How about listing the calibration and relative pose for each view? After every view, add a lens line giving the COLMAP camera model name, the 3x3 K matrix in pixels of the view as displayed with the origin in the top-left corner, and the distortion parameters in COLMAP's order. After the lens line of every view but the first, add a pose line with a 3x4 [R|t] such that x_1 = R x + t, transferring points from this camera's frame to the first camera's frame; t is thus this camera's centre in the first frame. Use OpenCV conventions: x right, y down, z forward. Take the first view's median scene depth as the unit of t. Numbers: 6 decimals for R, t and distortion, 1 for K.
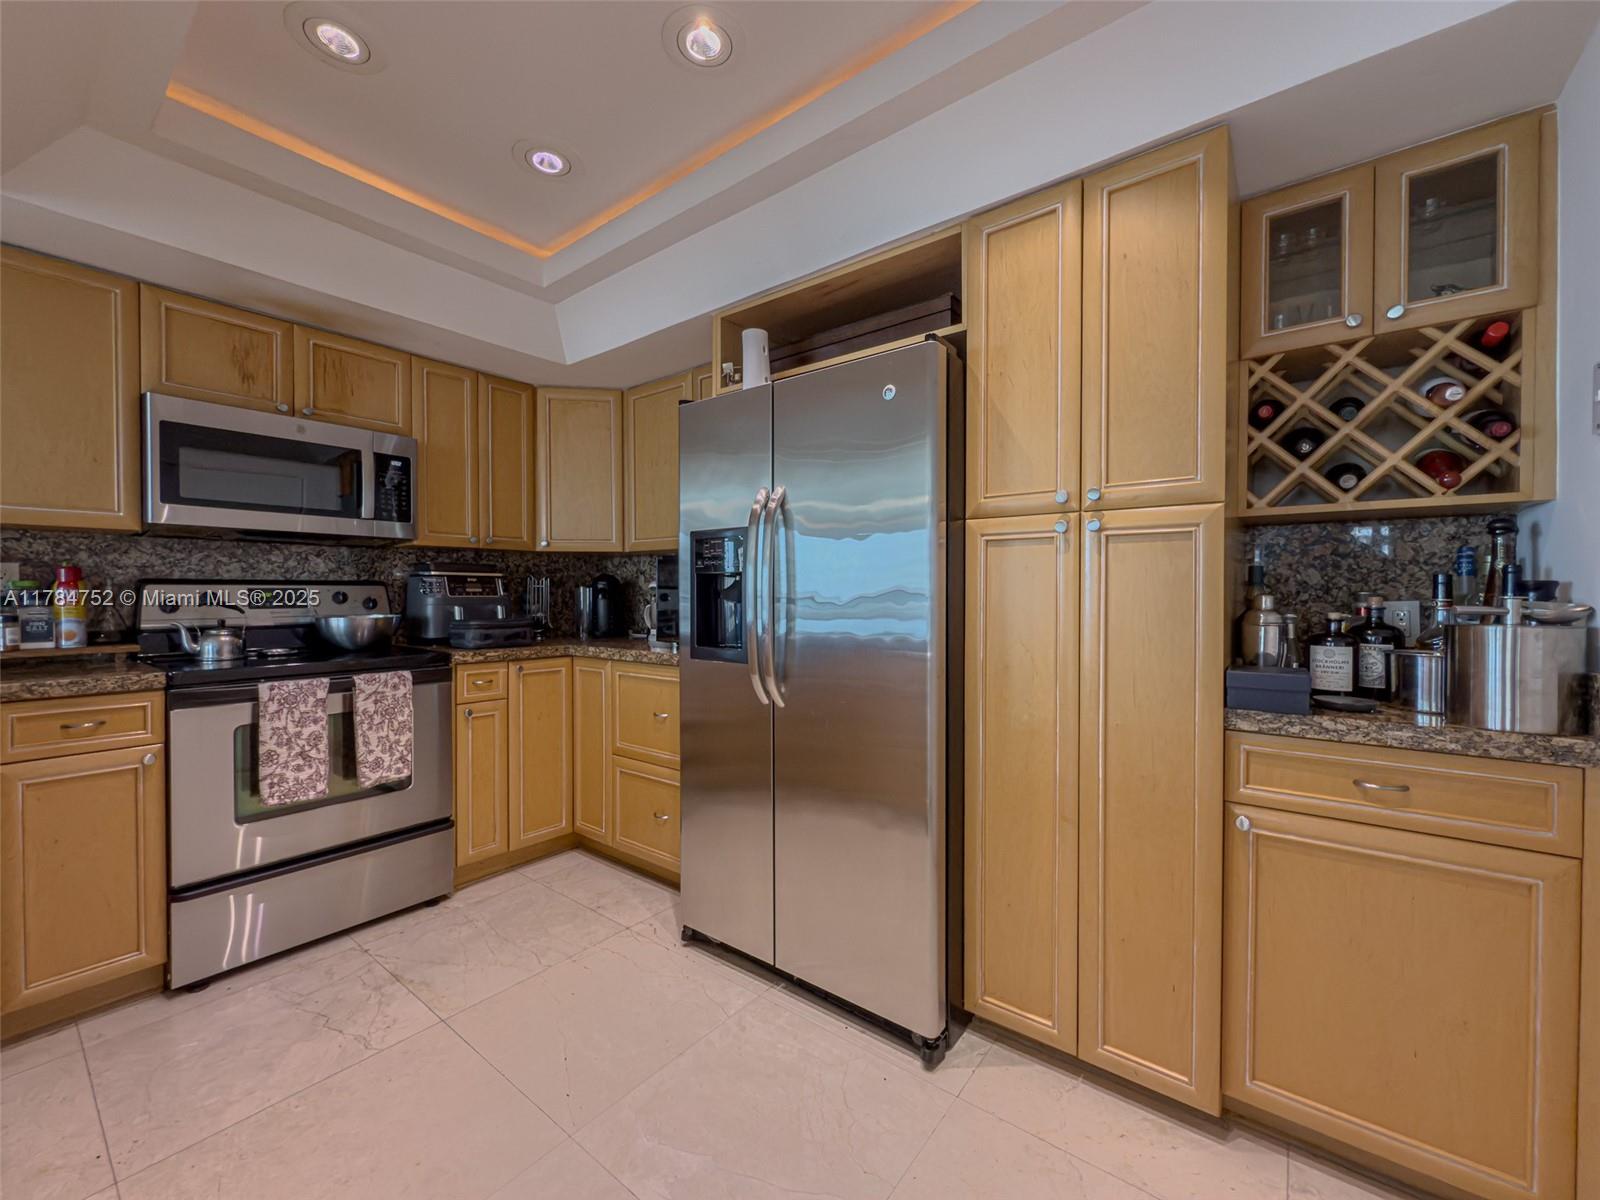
lens RADIAL K [[641.8, 0, 804.9], [0, 641.8, 601.1], [0, 0, 1]] dist [-0.002566, 0.000339]
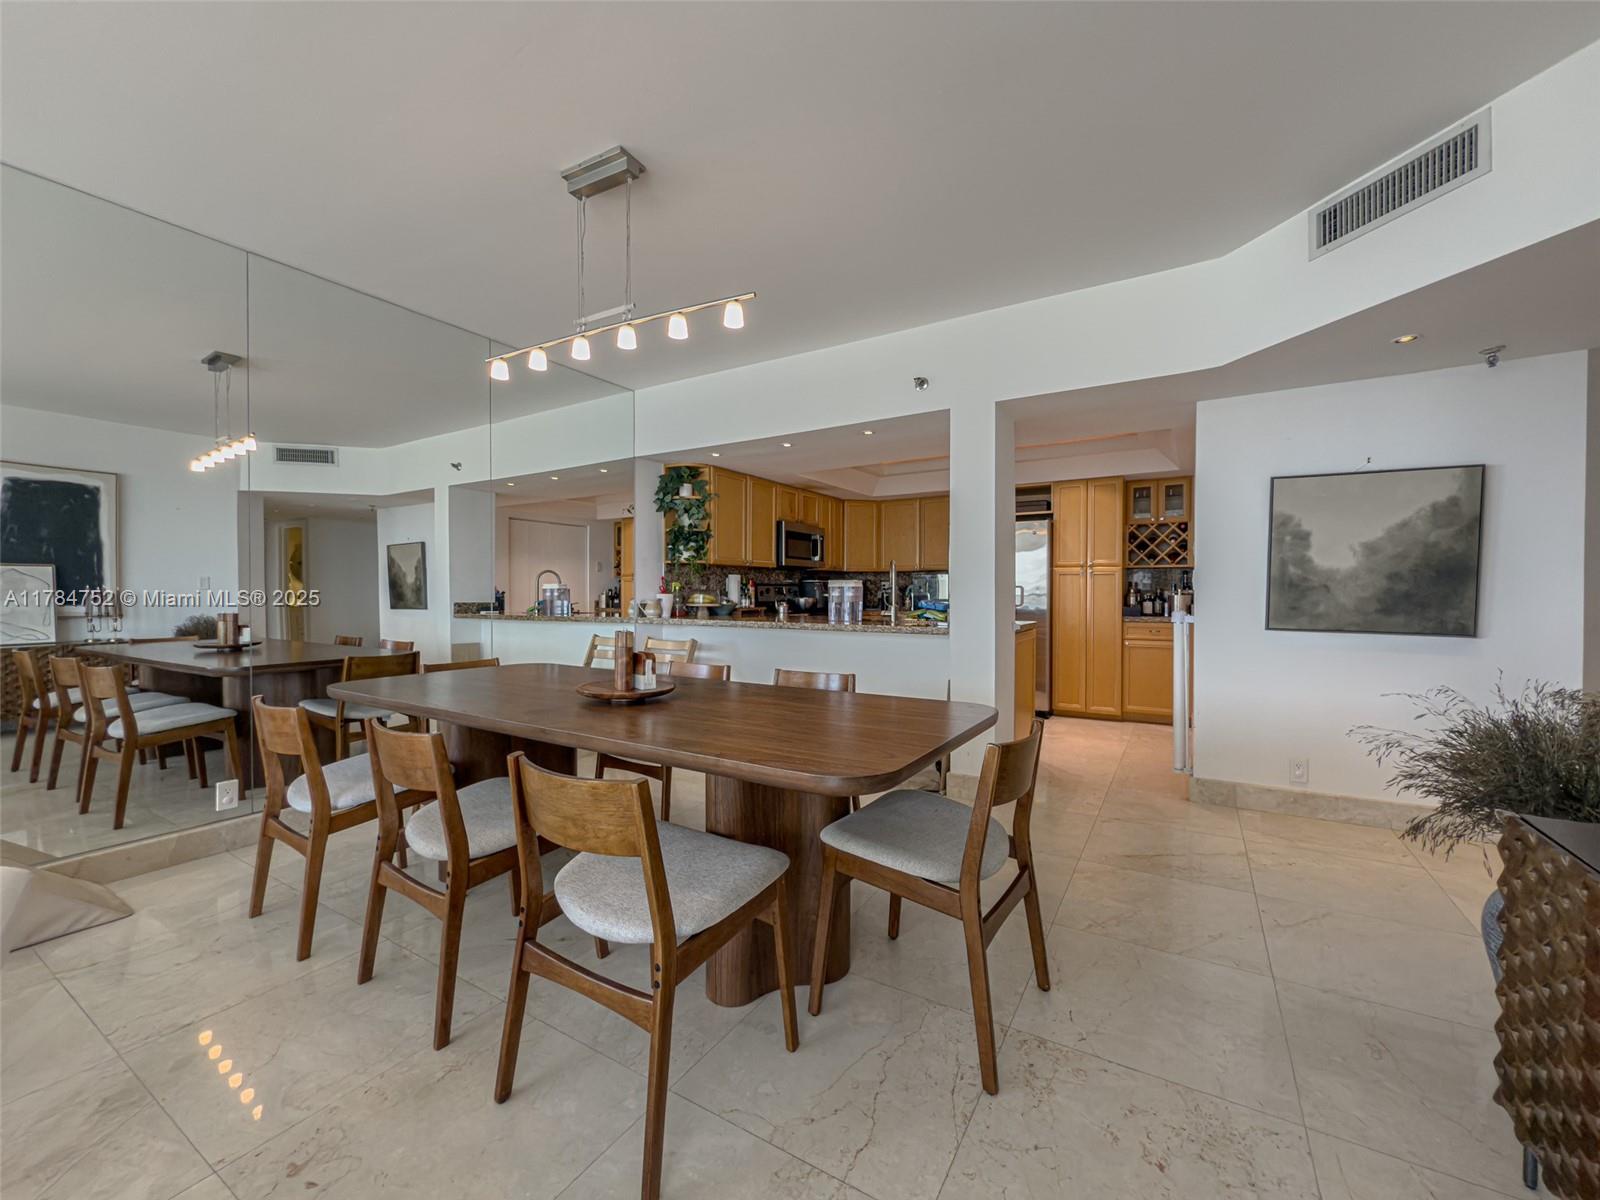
lens RADIAL K [[641.8, 0, 804.9], [0, 641.8, 601.1], [0, 0, 1]] dist [-0.002566, 0.000339]
pose [[0.993955, -0.001461, 0.109778, -1.262794], [0.001227, 0.999997, 0.002196, 0.039919], [-0.109781, -0.002048, 0.993954, -1.989361]]
